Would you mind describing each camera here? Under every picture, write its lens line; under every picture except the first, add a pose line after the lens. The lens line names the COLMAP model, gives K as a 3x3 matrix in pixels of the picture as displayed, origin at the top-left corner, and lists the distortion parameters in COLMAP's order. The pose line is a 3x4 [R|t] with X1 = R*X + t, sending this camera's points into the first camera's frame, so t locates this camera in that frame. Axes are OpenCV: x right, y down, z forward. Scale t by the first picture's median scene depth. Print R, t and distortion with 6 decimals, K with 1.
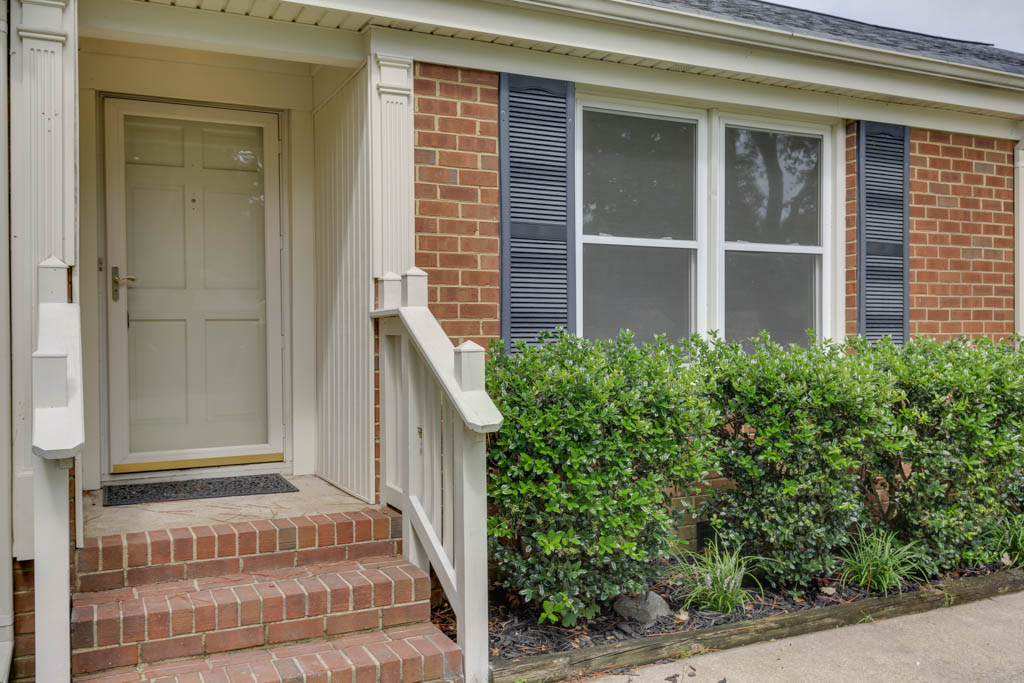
lens RADIAL K [[794.2, 0, 510.8], [0, 794.2, 335.3], [0, 0, 1]] dist [0.034058, -0.001299]
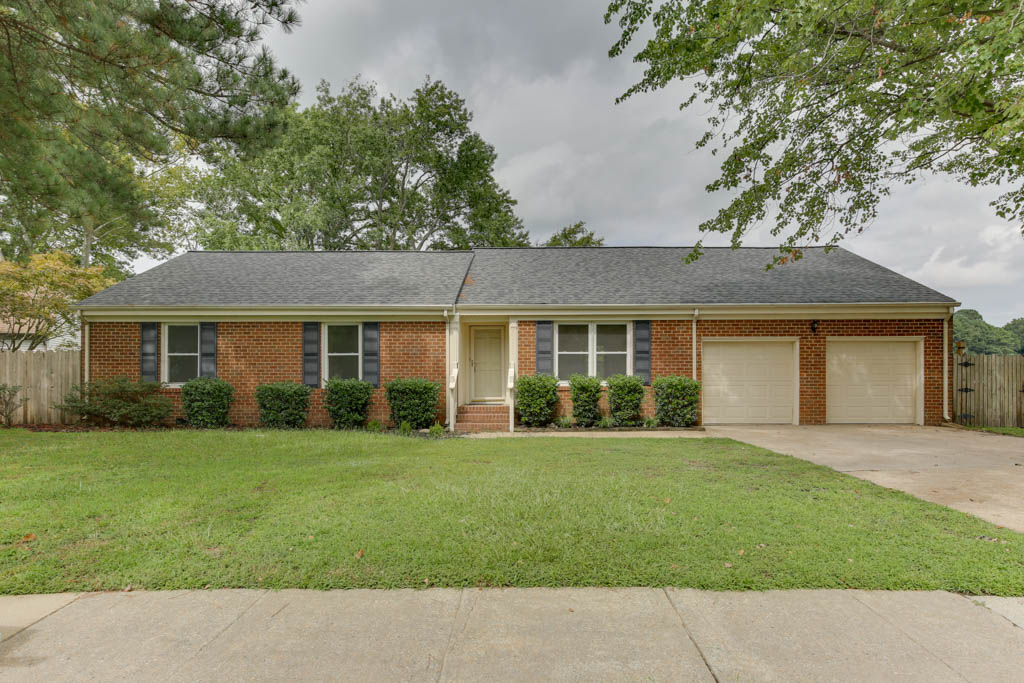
lens RADIAL K [[585.3, 0, 508.0], [0, 585.3, 352.6], [0, 0, 1]] dist [0.005292, -0.000428]
pose [[0.902241, -0.012155, -0.431061, 1.223503], [-0.003368, 0.999374, -0.035229, -0.003814], [0.431219, 0.033237, 0.901635, -2.050994]]
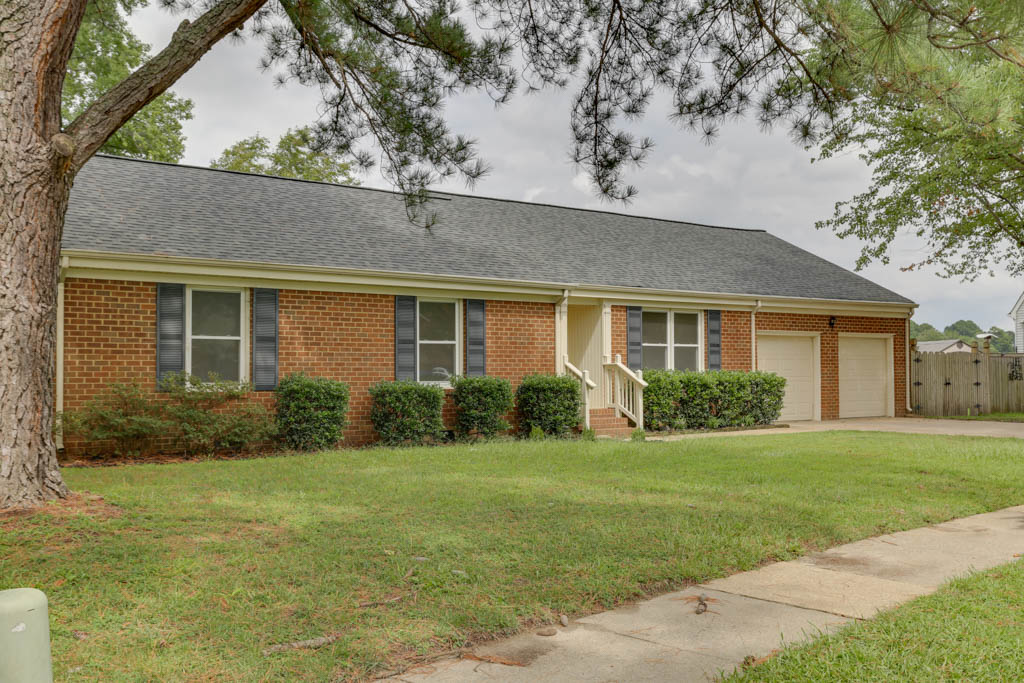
lens RADIAL K [[1042.5, 0, 512.9], [0, 1042.5, 347.0], [0, 0, 1]] dist [0.095709, 0.000000]
pose [[0.973931, 0.004282, 0.226806, -1.604431], [0.002553, 0.999552, -0.029836, 0.038939], [-0.226832, 0.029637, 0.973483, -3.649343]]
